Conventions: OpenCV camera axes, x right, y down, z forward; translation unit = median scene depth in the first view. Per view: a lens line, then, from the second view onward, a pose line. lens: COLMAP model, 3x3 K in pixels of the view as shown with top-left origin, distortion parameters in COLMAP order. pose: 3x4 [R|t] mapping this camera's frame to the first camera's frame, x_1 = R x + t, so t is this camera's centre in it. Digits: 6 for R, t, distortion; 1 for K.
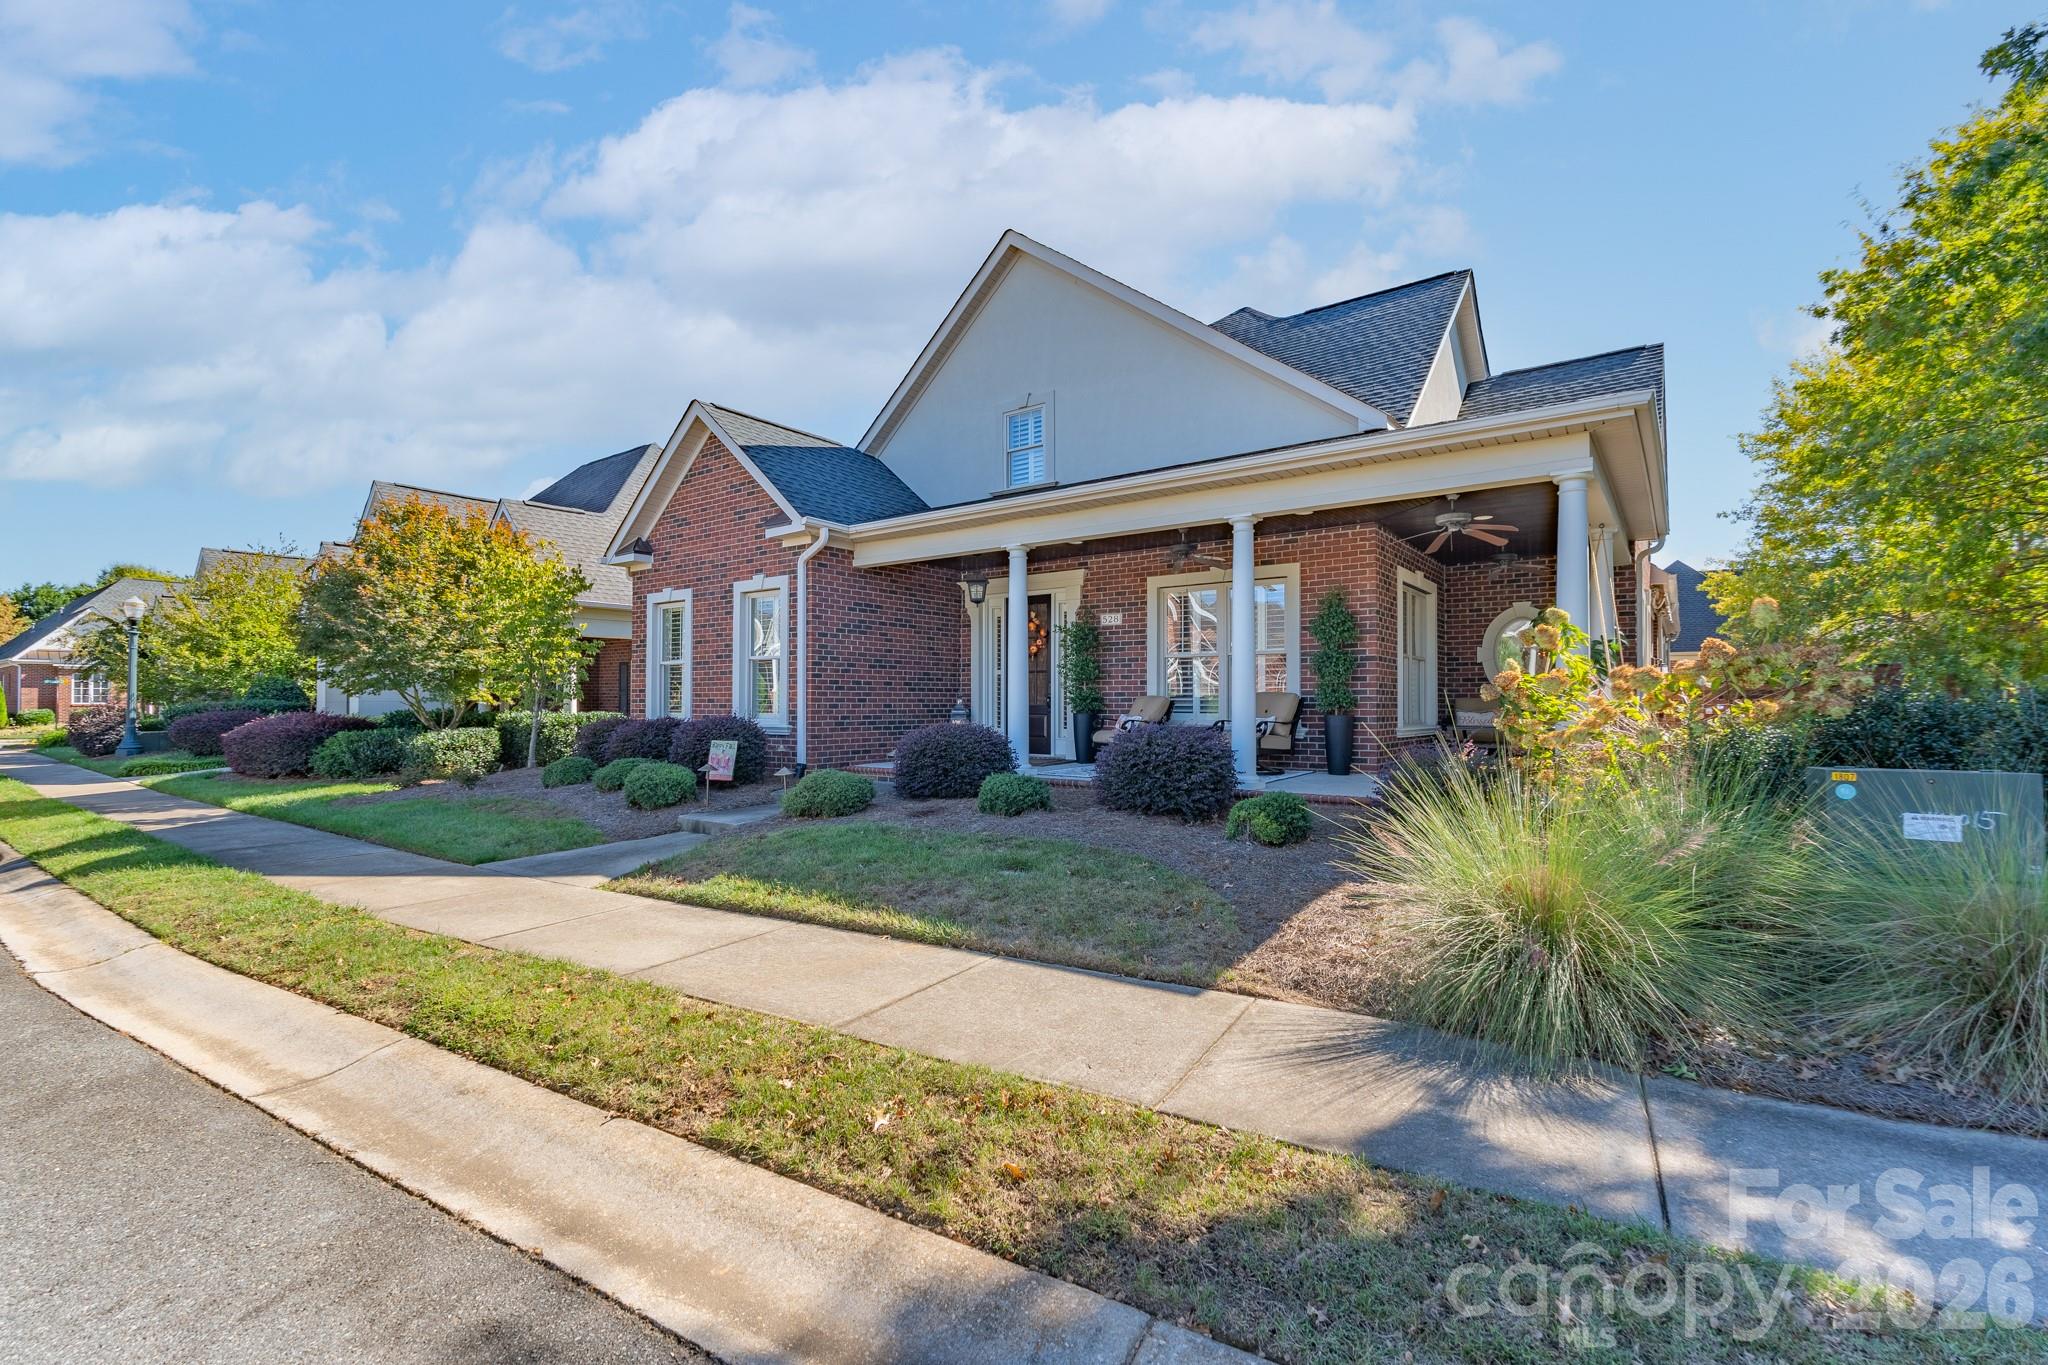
lens RADIAL K [[914.9, 0, 1019.6], [0, 914.9, 690.4], [0, 0, 1]] dist [-0.000192, 0.000166]
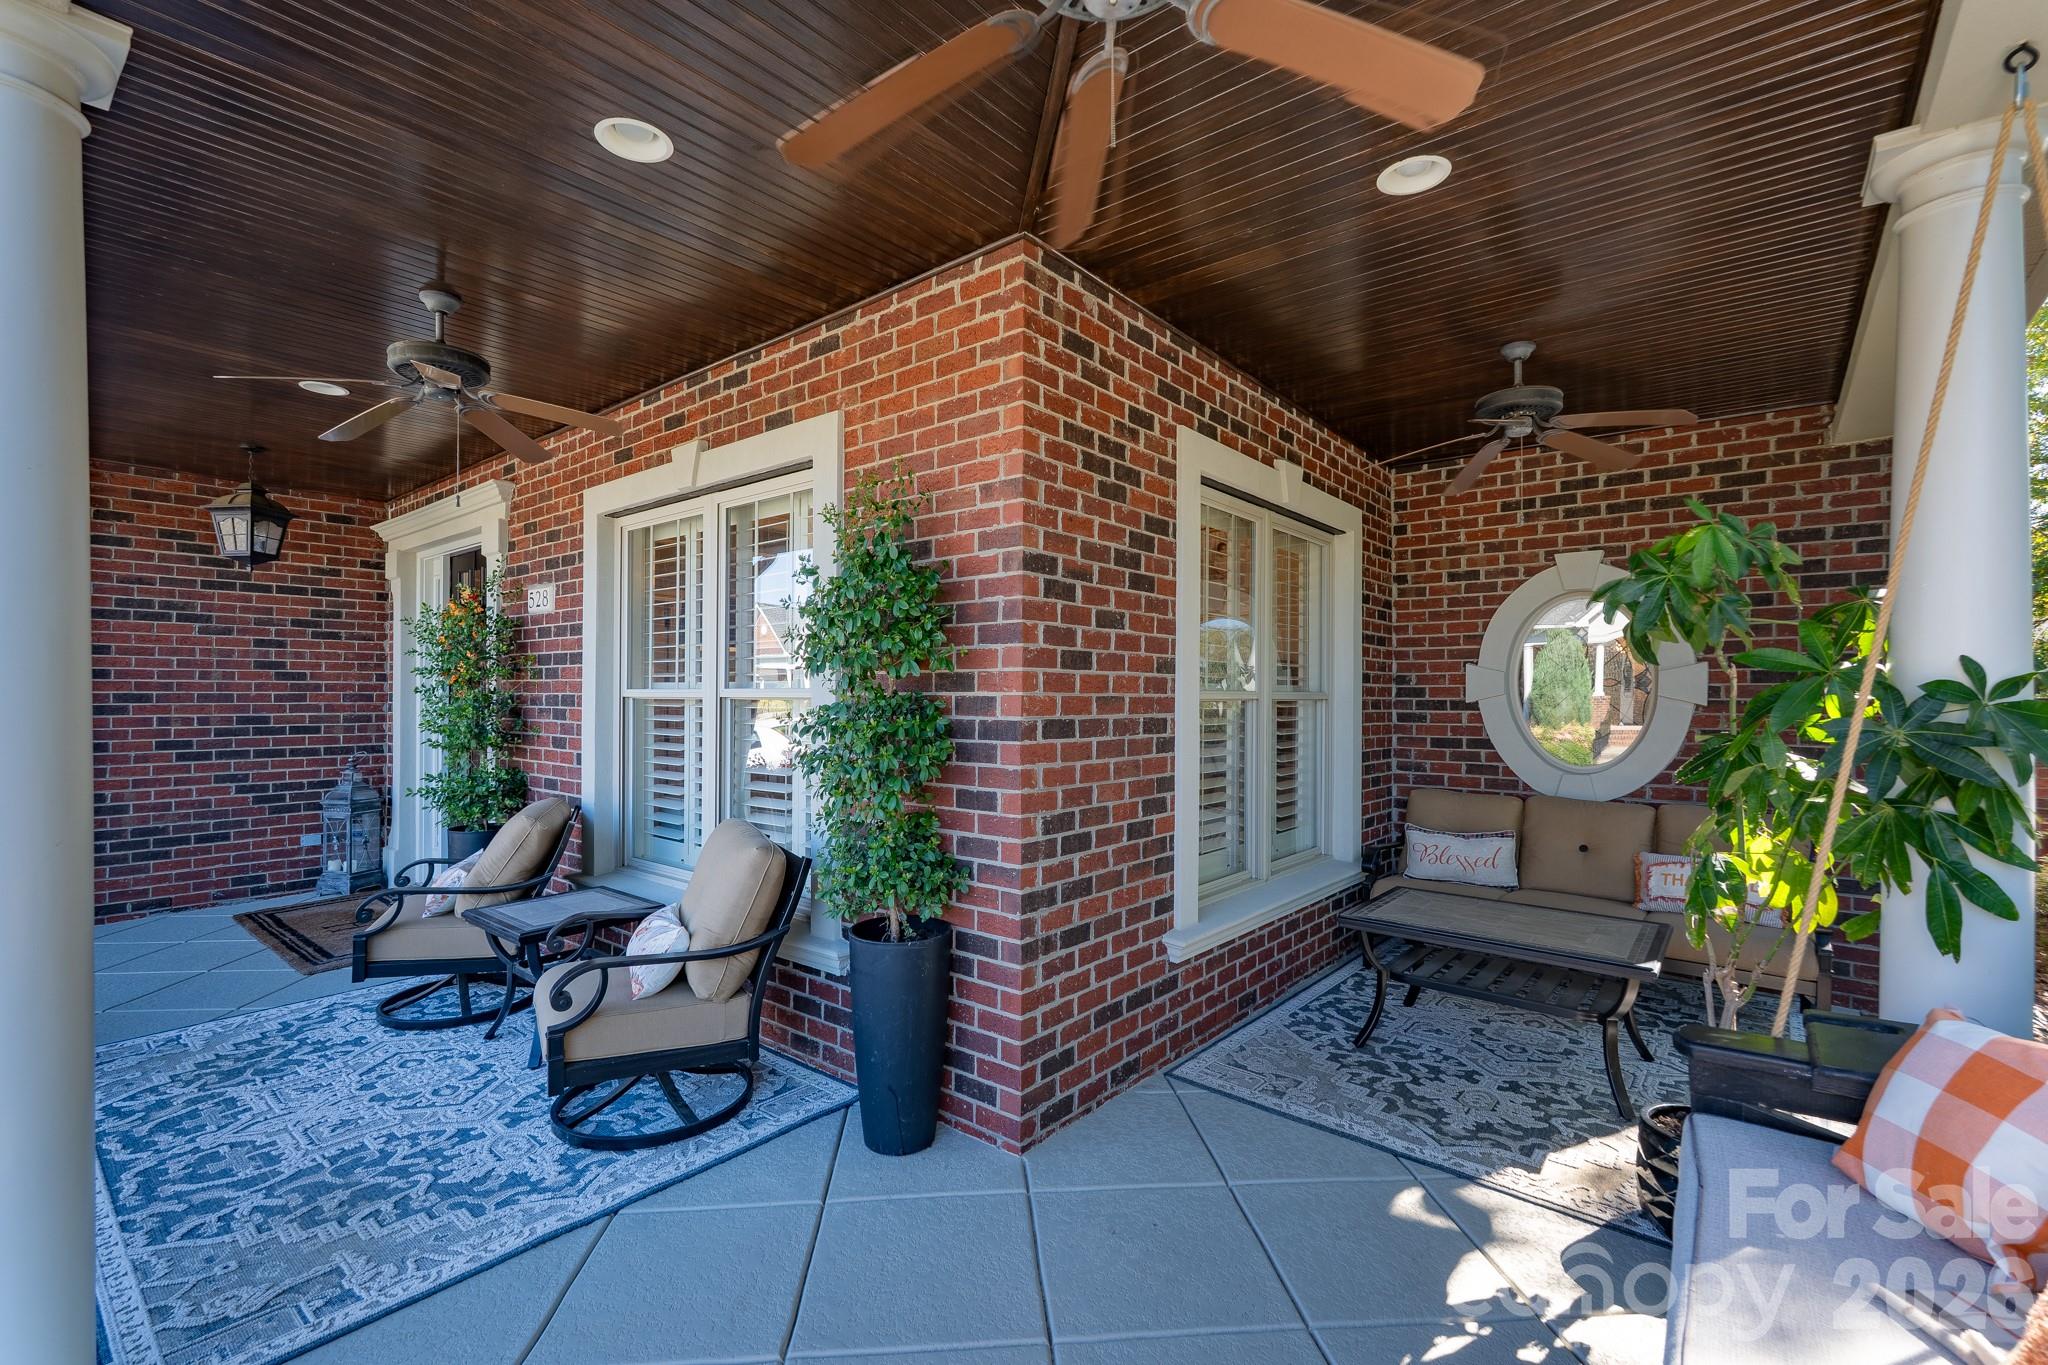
lens RADIAL K [[914.9, 0, 1019.6], [0, 914.9, 690.4], [0, 0, 1]] dist [-0.000192, 0.000166]
pose [[0.998187, 0.001765, -0.060162, 0.354806], [-0.001524, 0.999991, 0.004056, -0.040817], [0.060168, -0.003957, 0.998180, 0.631995]]
